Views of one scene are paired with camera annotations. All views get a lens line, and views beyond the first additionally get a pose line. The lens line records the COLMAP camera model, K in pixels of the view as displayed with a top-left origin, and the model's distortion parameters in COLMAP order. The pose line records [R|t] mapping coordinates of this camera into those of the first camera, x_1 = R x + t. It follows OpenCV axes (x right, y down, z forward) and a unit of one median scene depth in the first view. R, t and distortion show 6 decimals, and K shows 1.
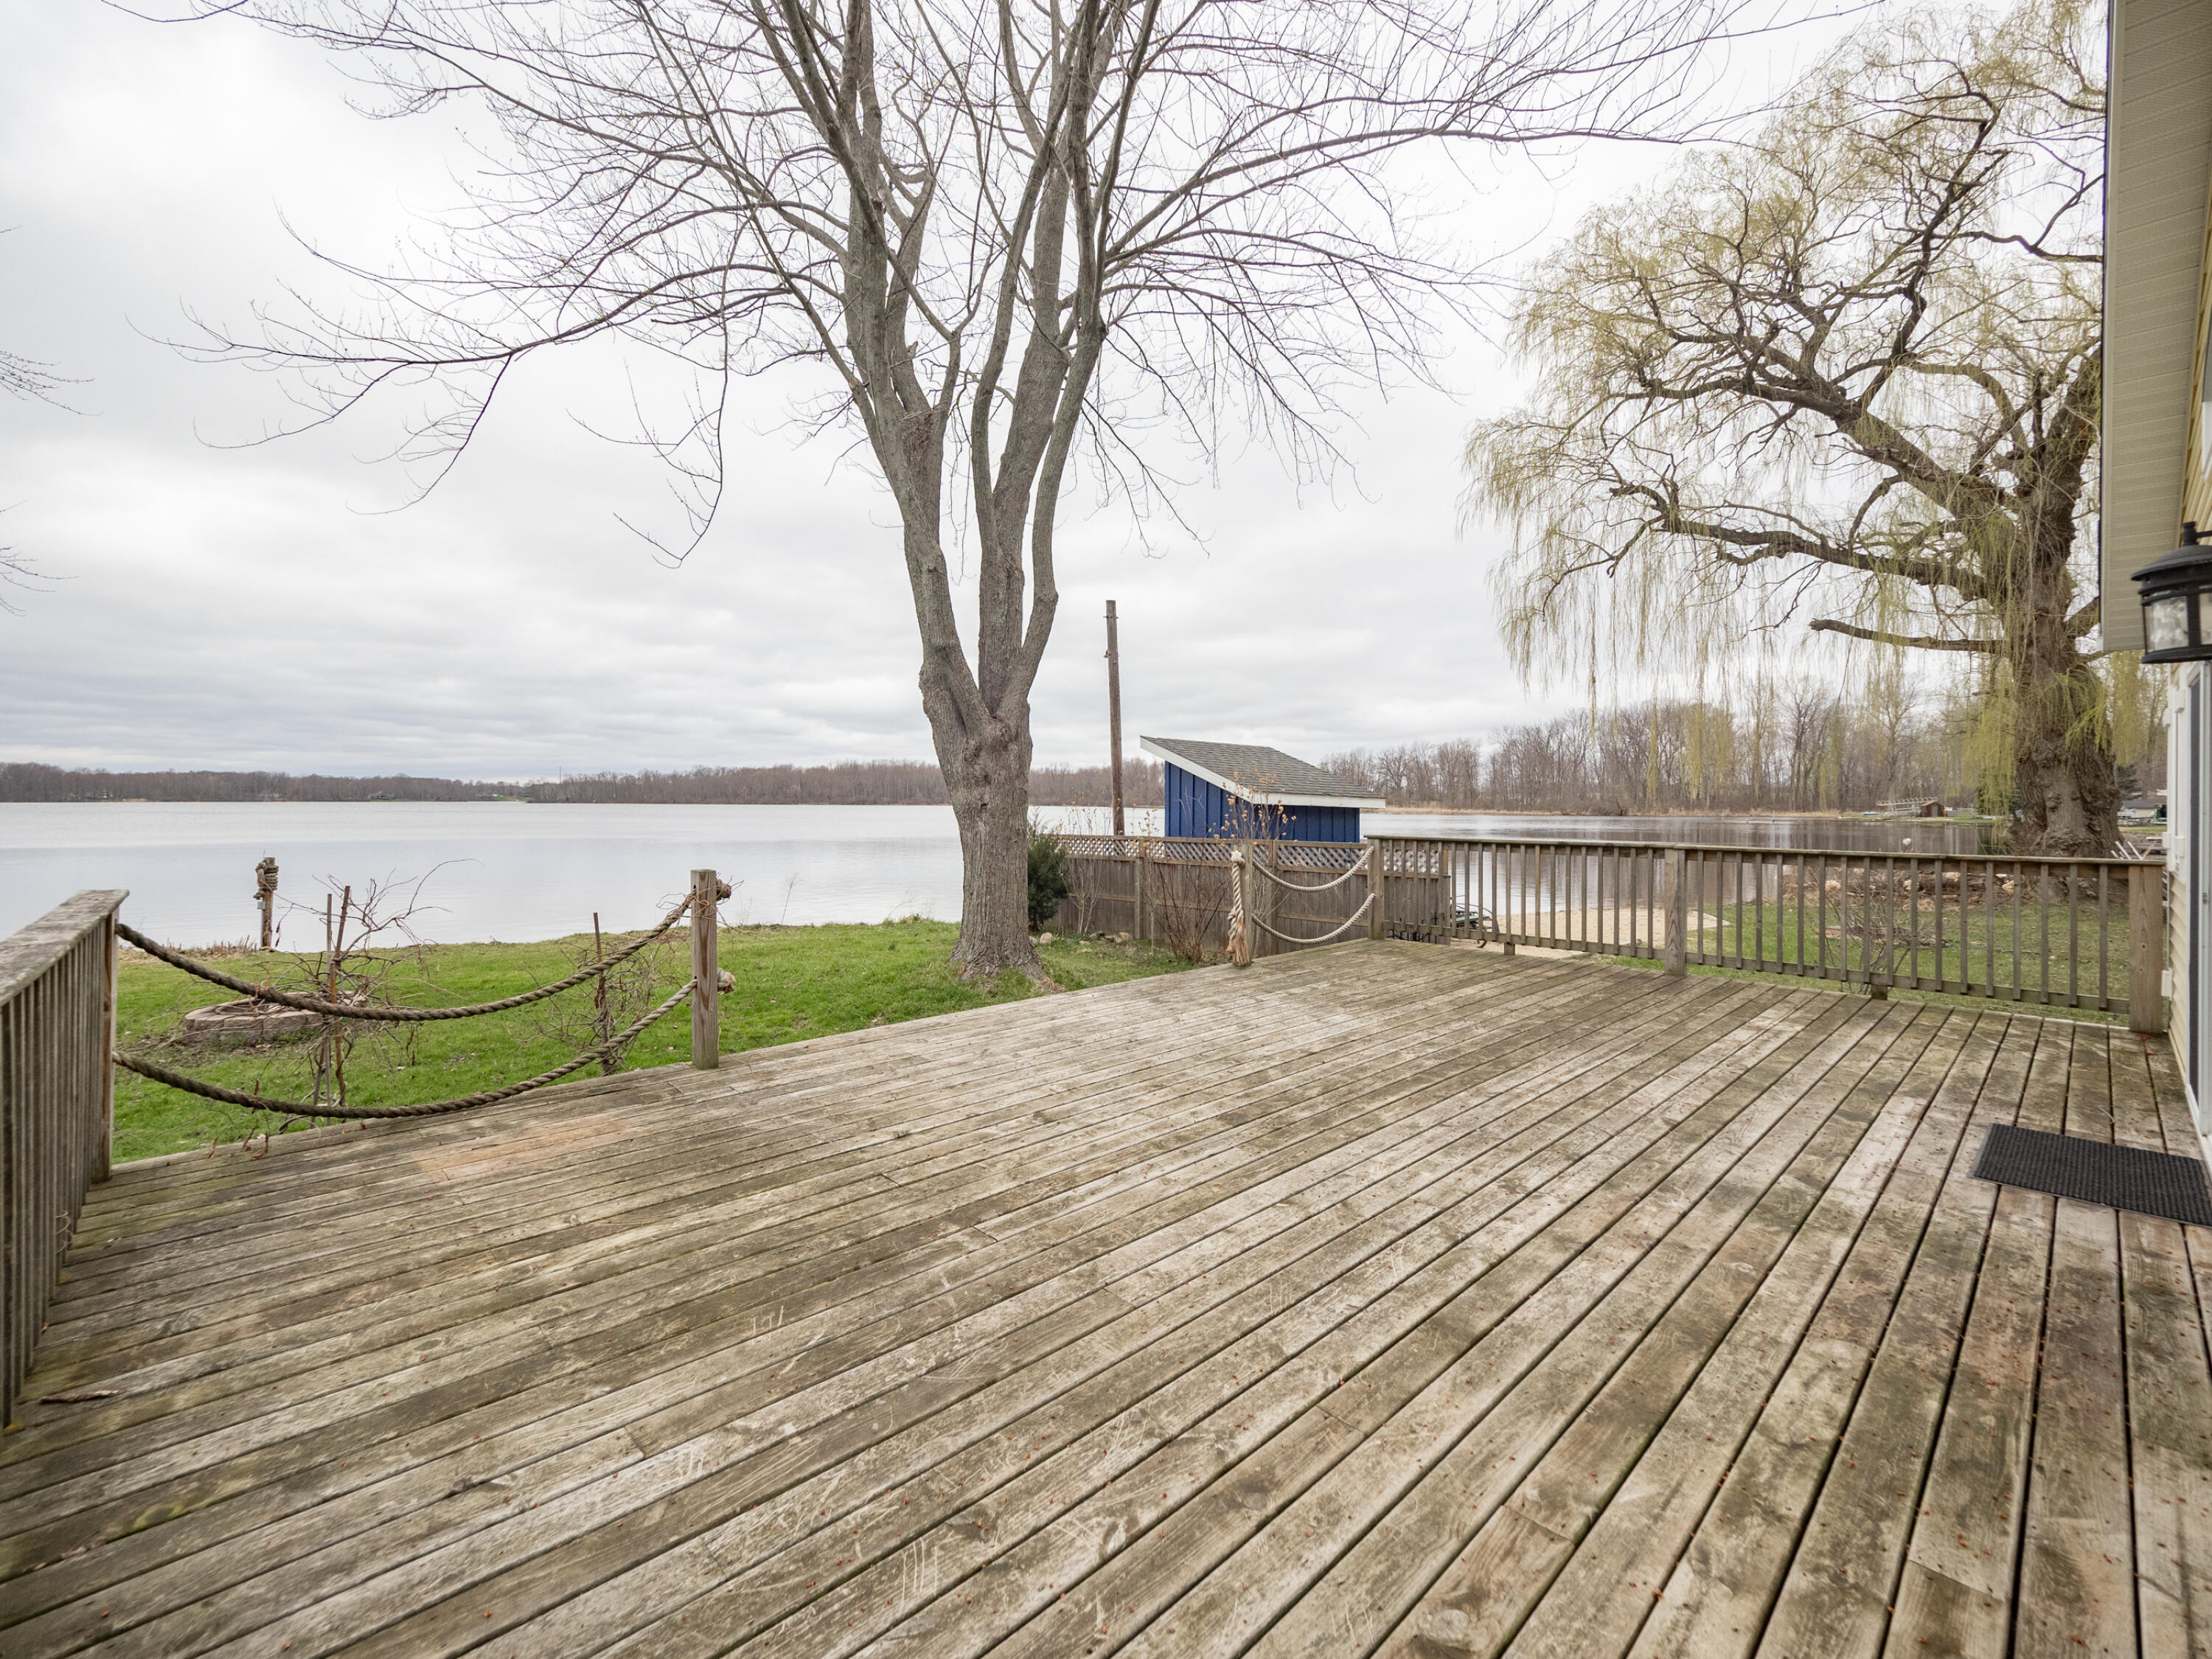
lens RADIAL K [[962.3, 0, 1096.4], [0, 962.3, 819.5], [0, 0, 1]] dist [-0.001693, 0.000209]
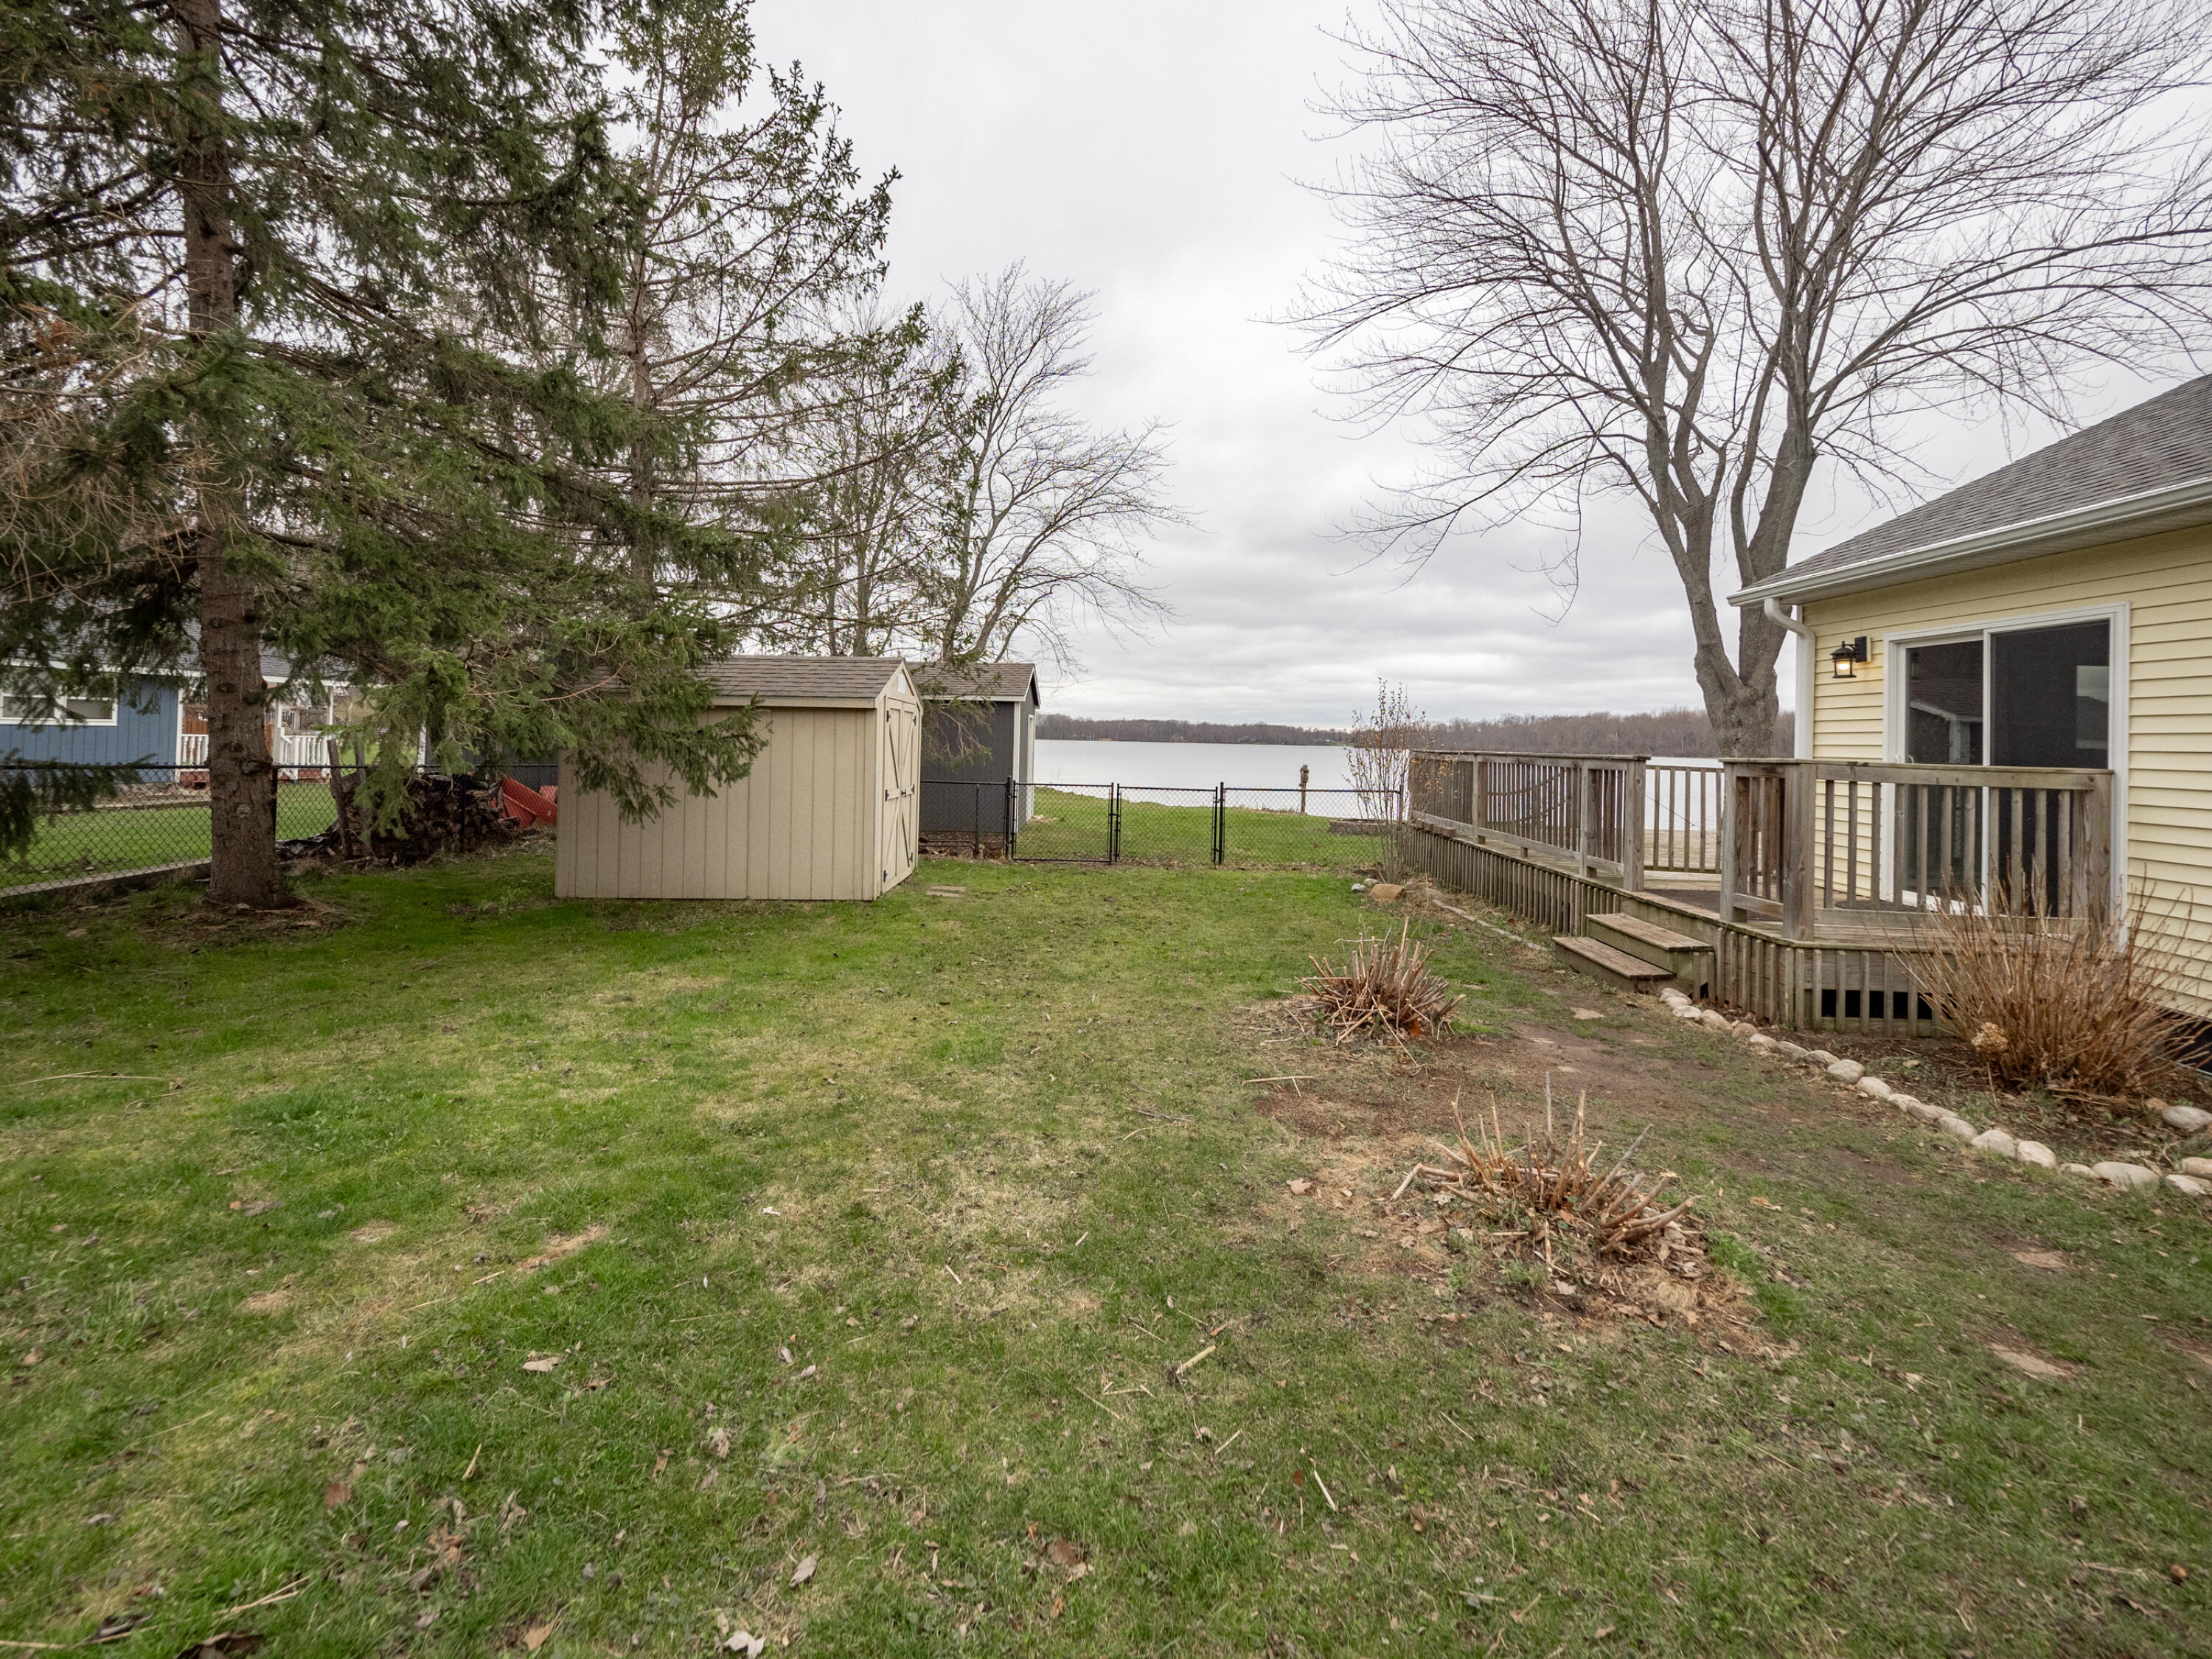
lens RADIAL K [[1018.9, 0, 1108.6], [0, 1018.9, 722.7], [0, 0, 1]] dist [-0.001915, 0.001219]
pose [[0.723769, 0.000457, -0.690042, 0.282393], [-0.032665, 0.998901, -0.033599, 0.046575], [0.689269, 0.046858, 0.722989, -0.911045]]
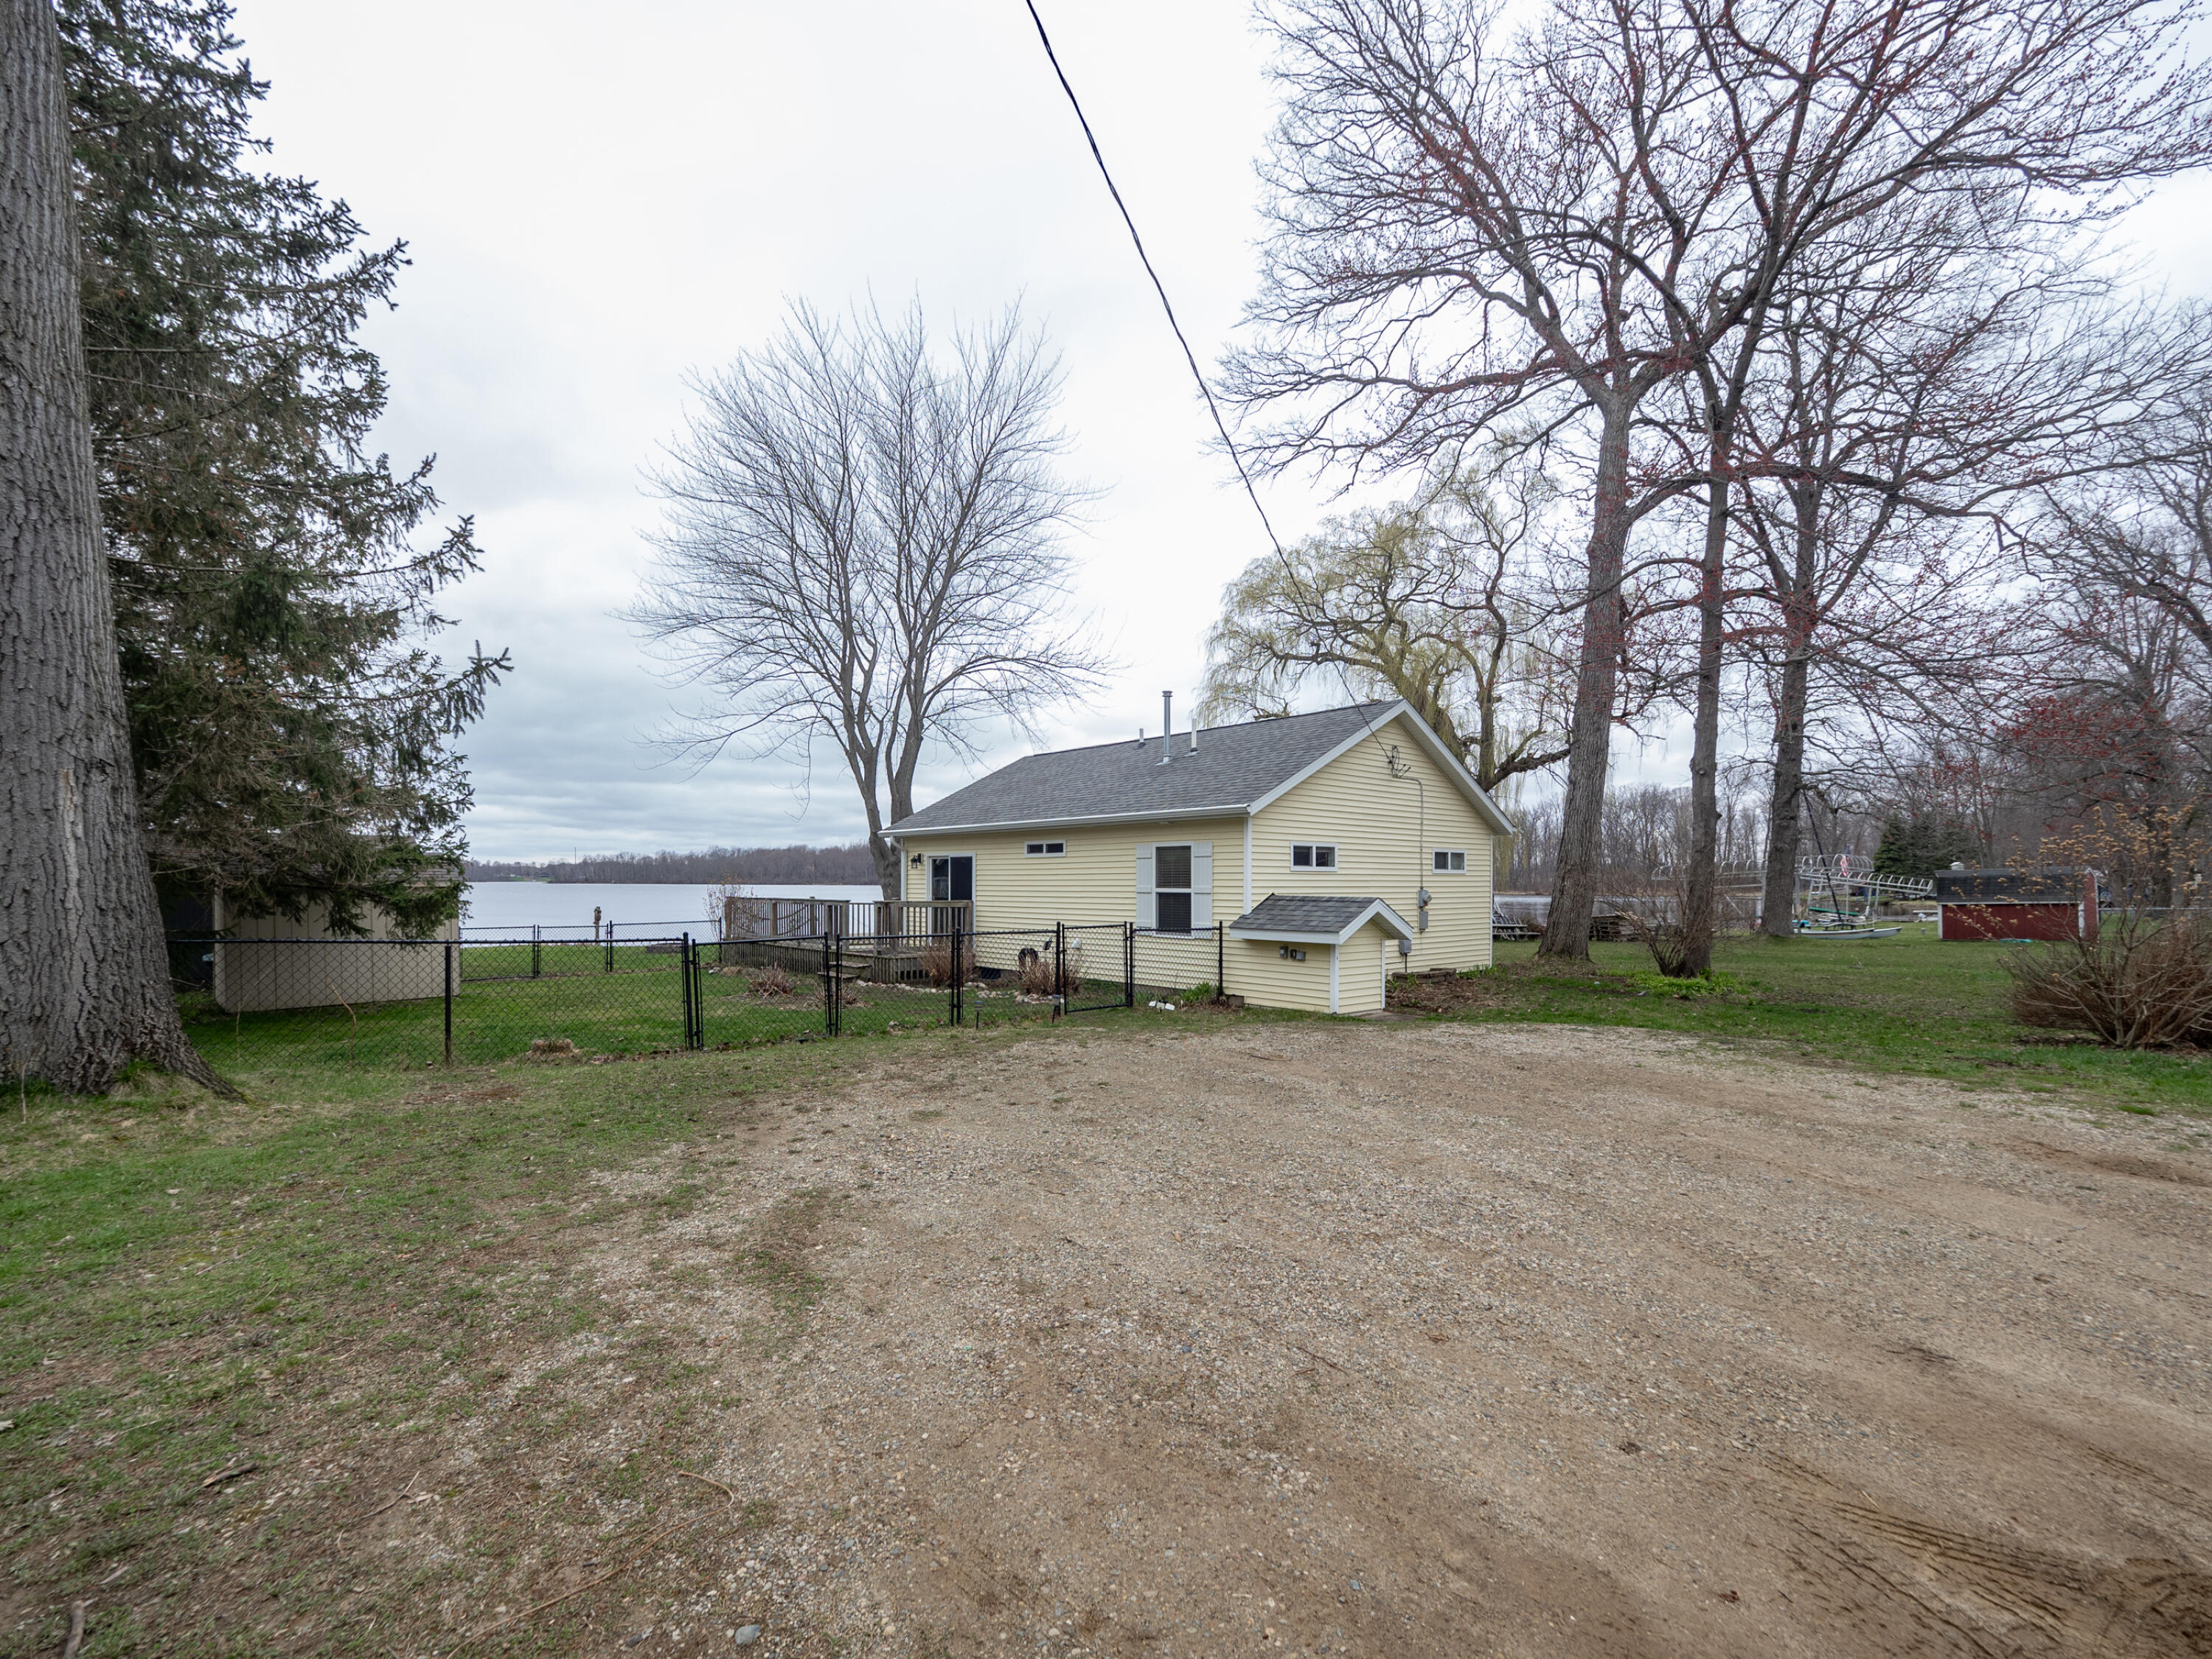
lens RADIAL K [[987.9, 0, 1106.0], [0, 987.9, 829.5], [0, 0, 1]] dist [-0.002357, -0.000669]
pose [[0.999920, -0.010477, -0.007107, 0.539820], [0.009982, 0.997747, -0.066341, 0.029440], [0.007786, 0.066265, 0.997772, -1.918878]]
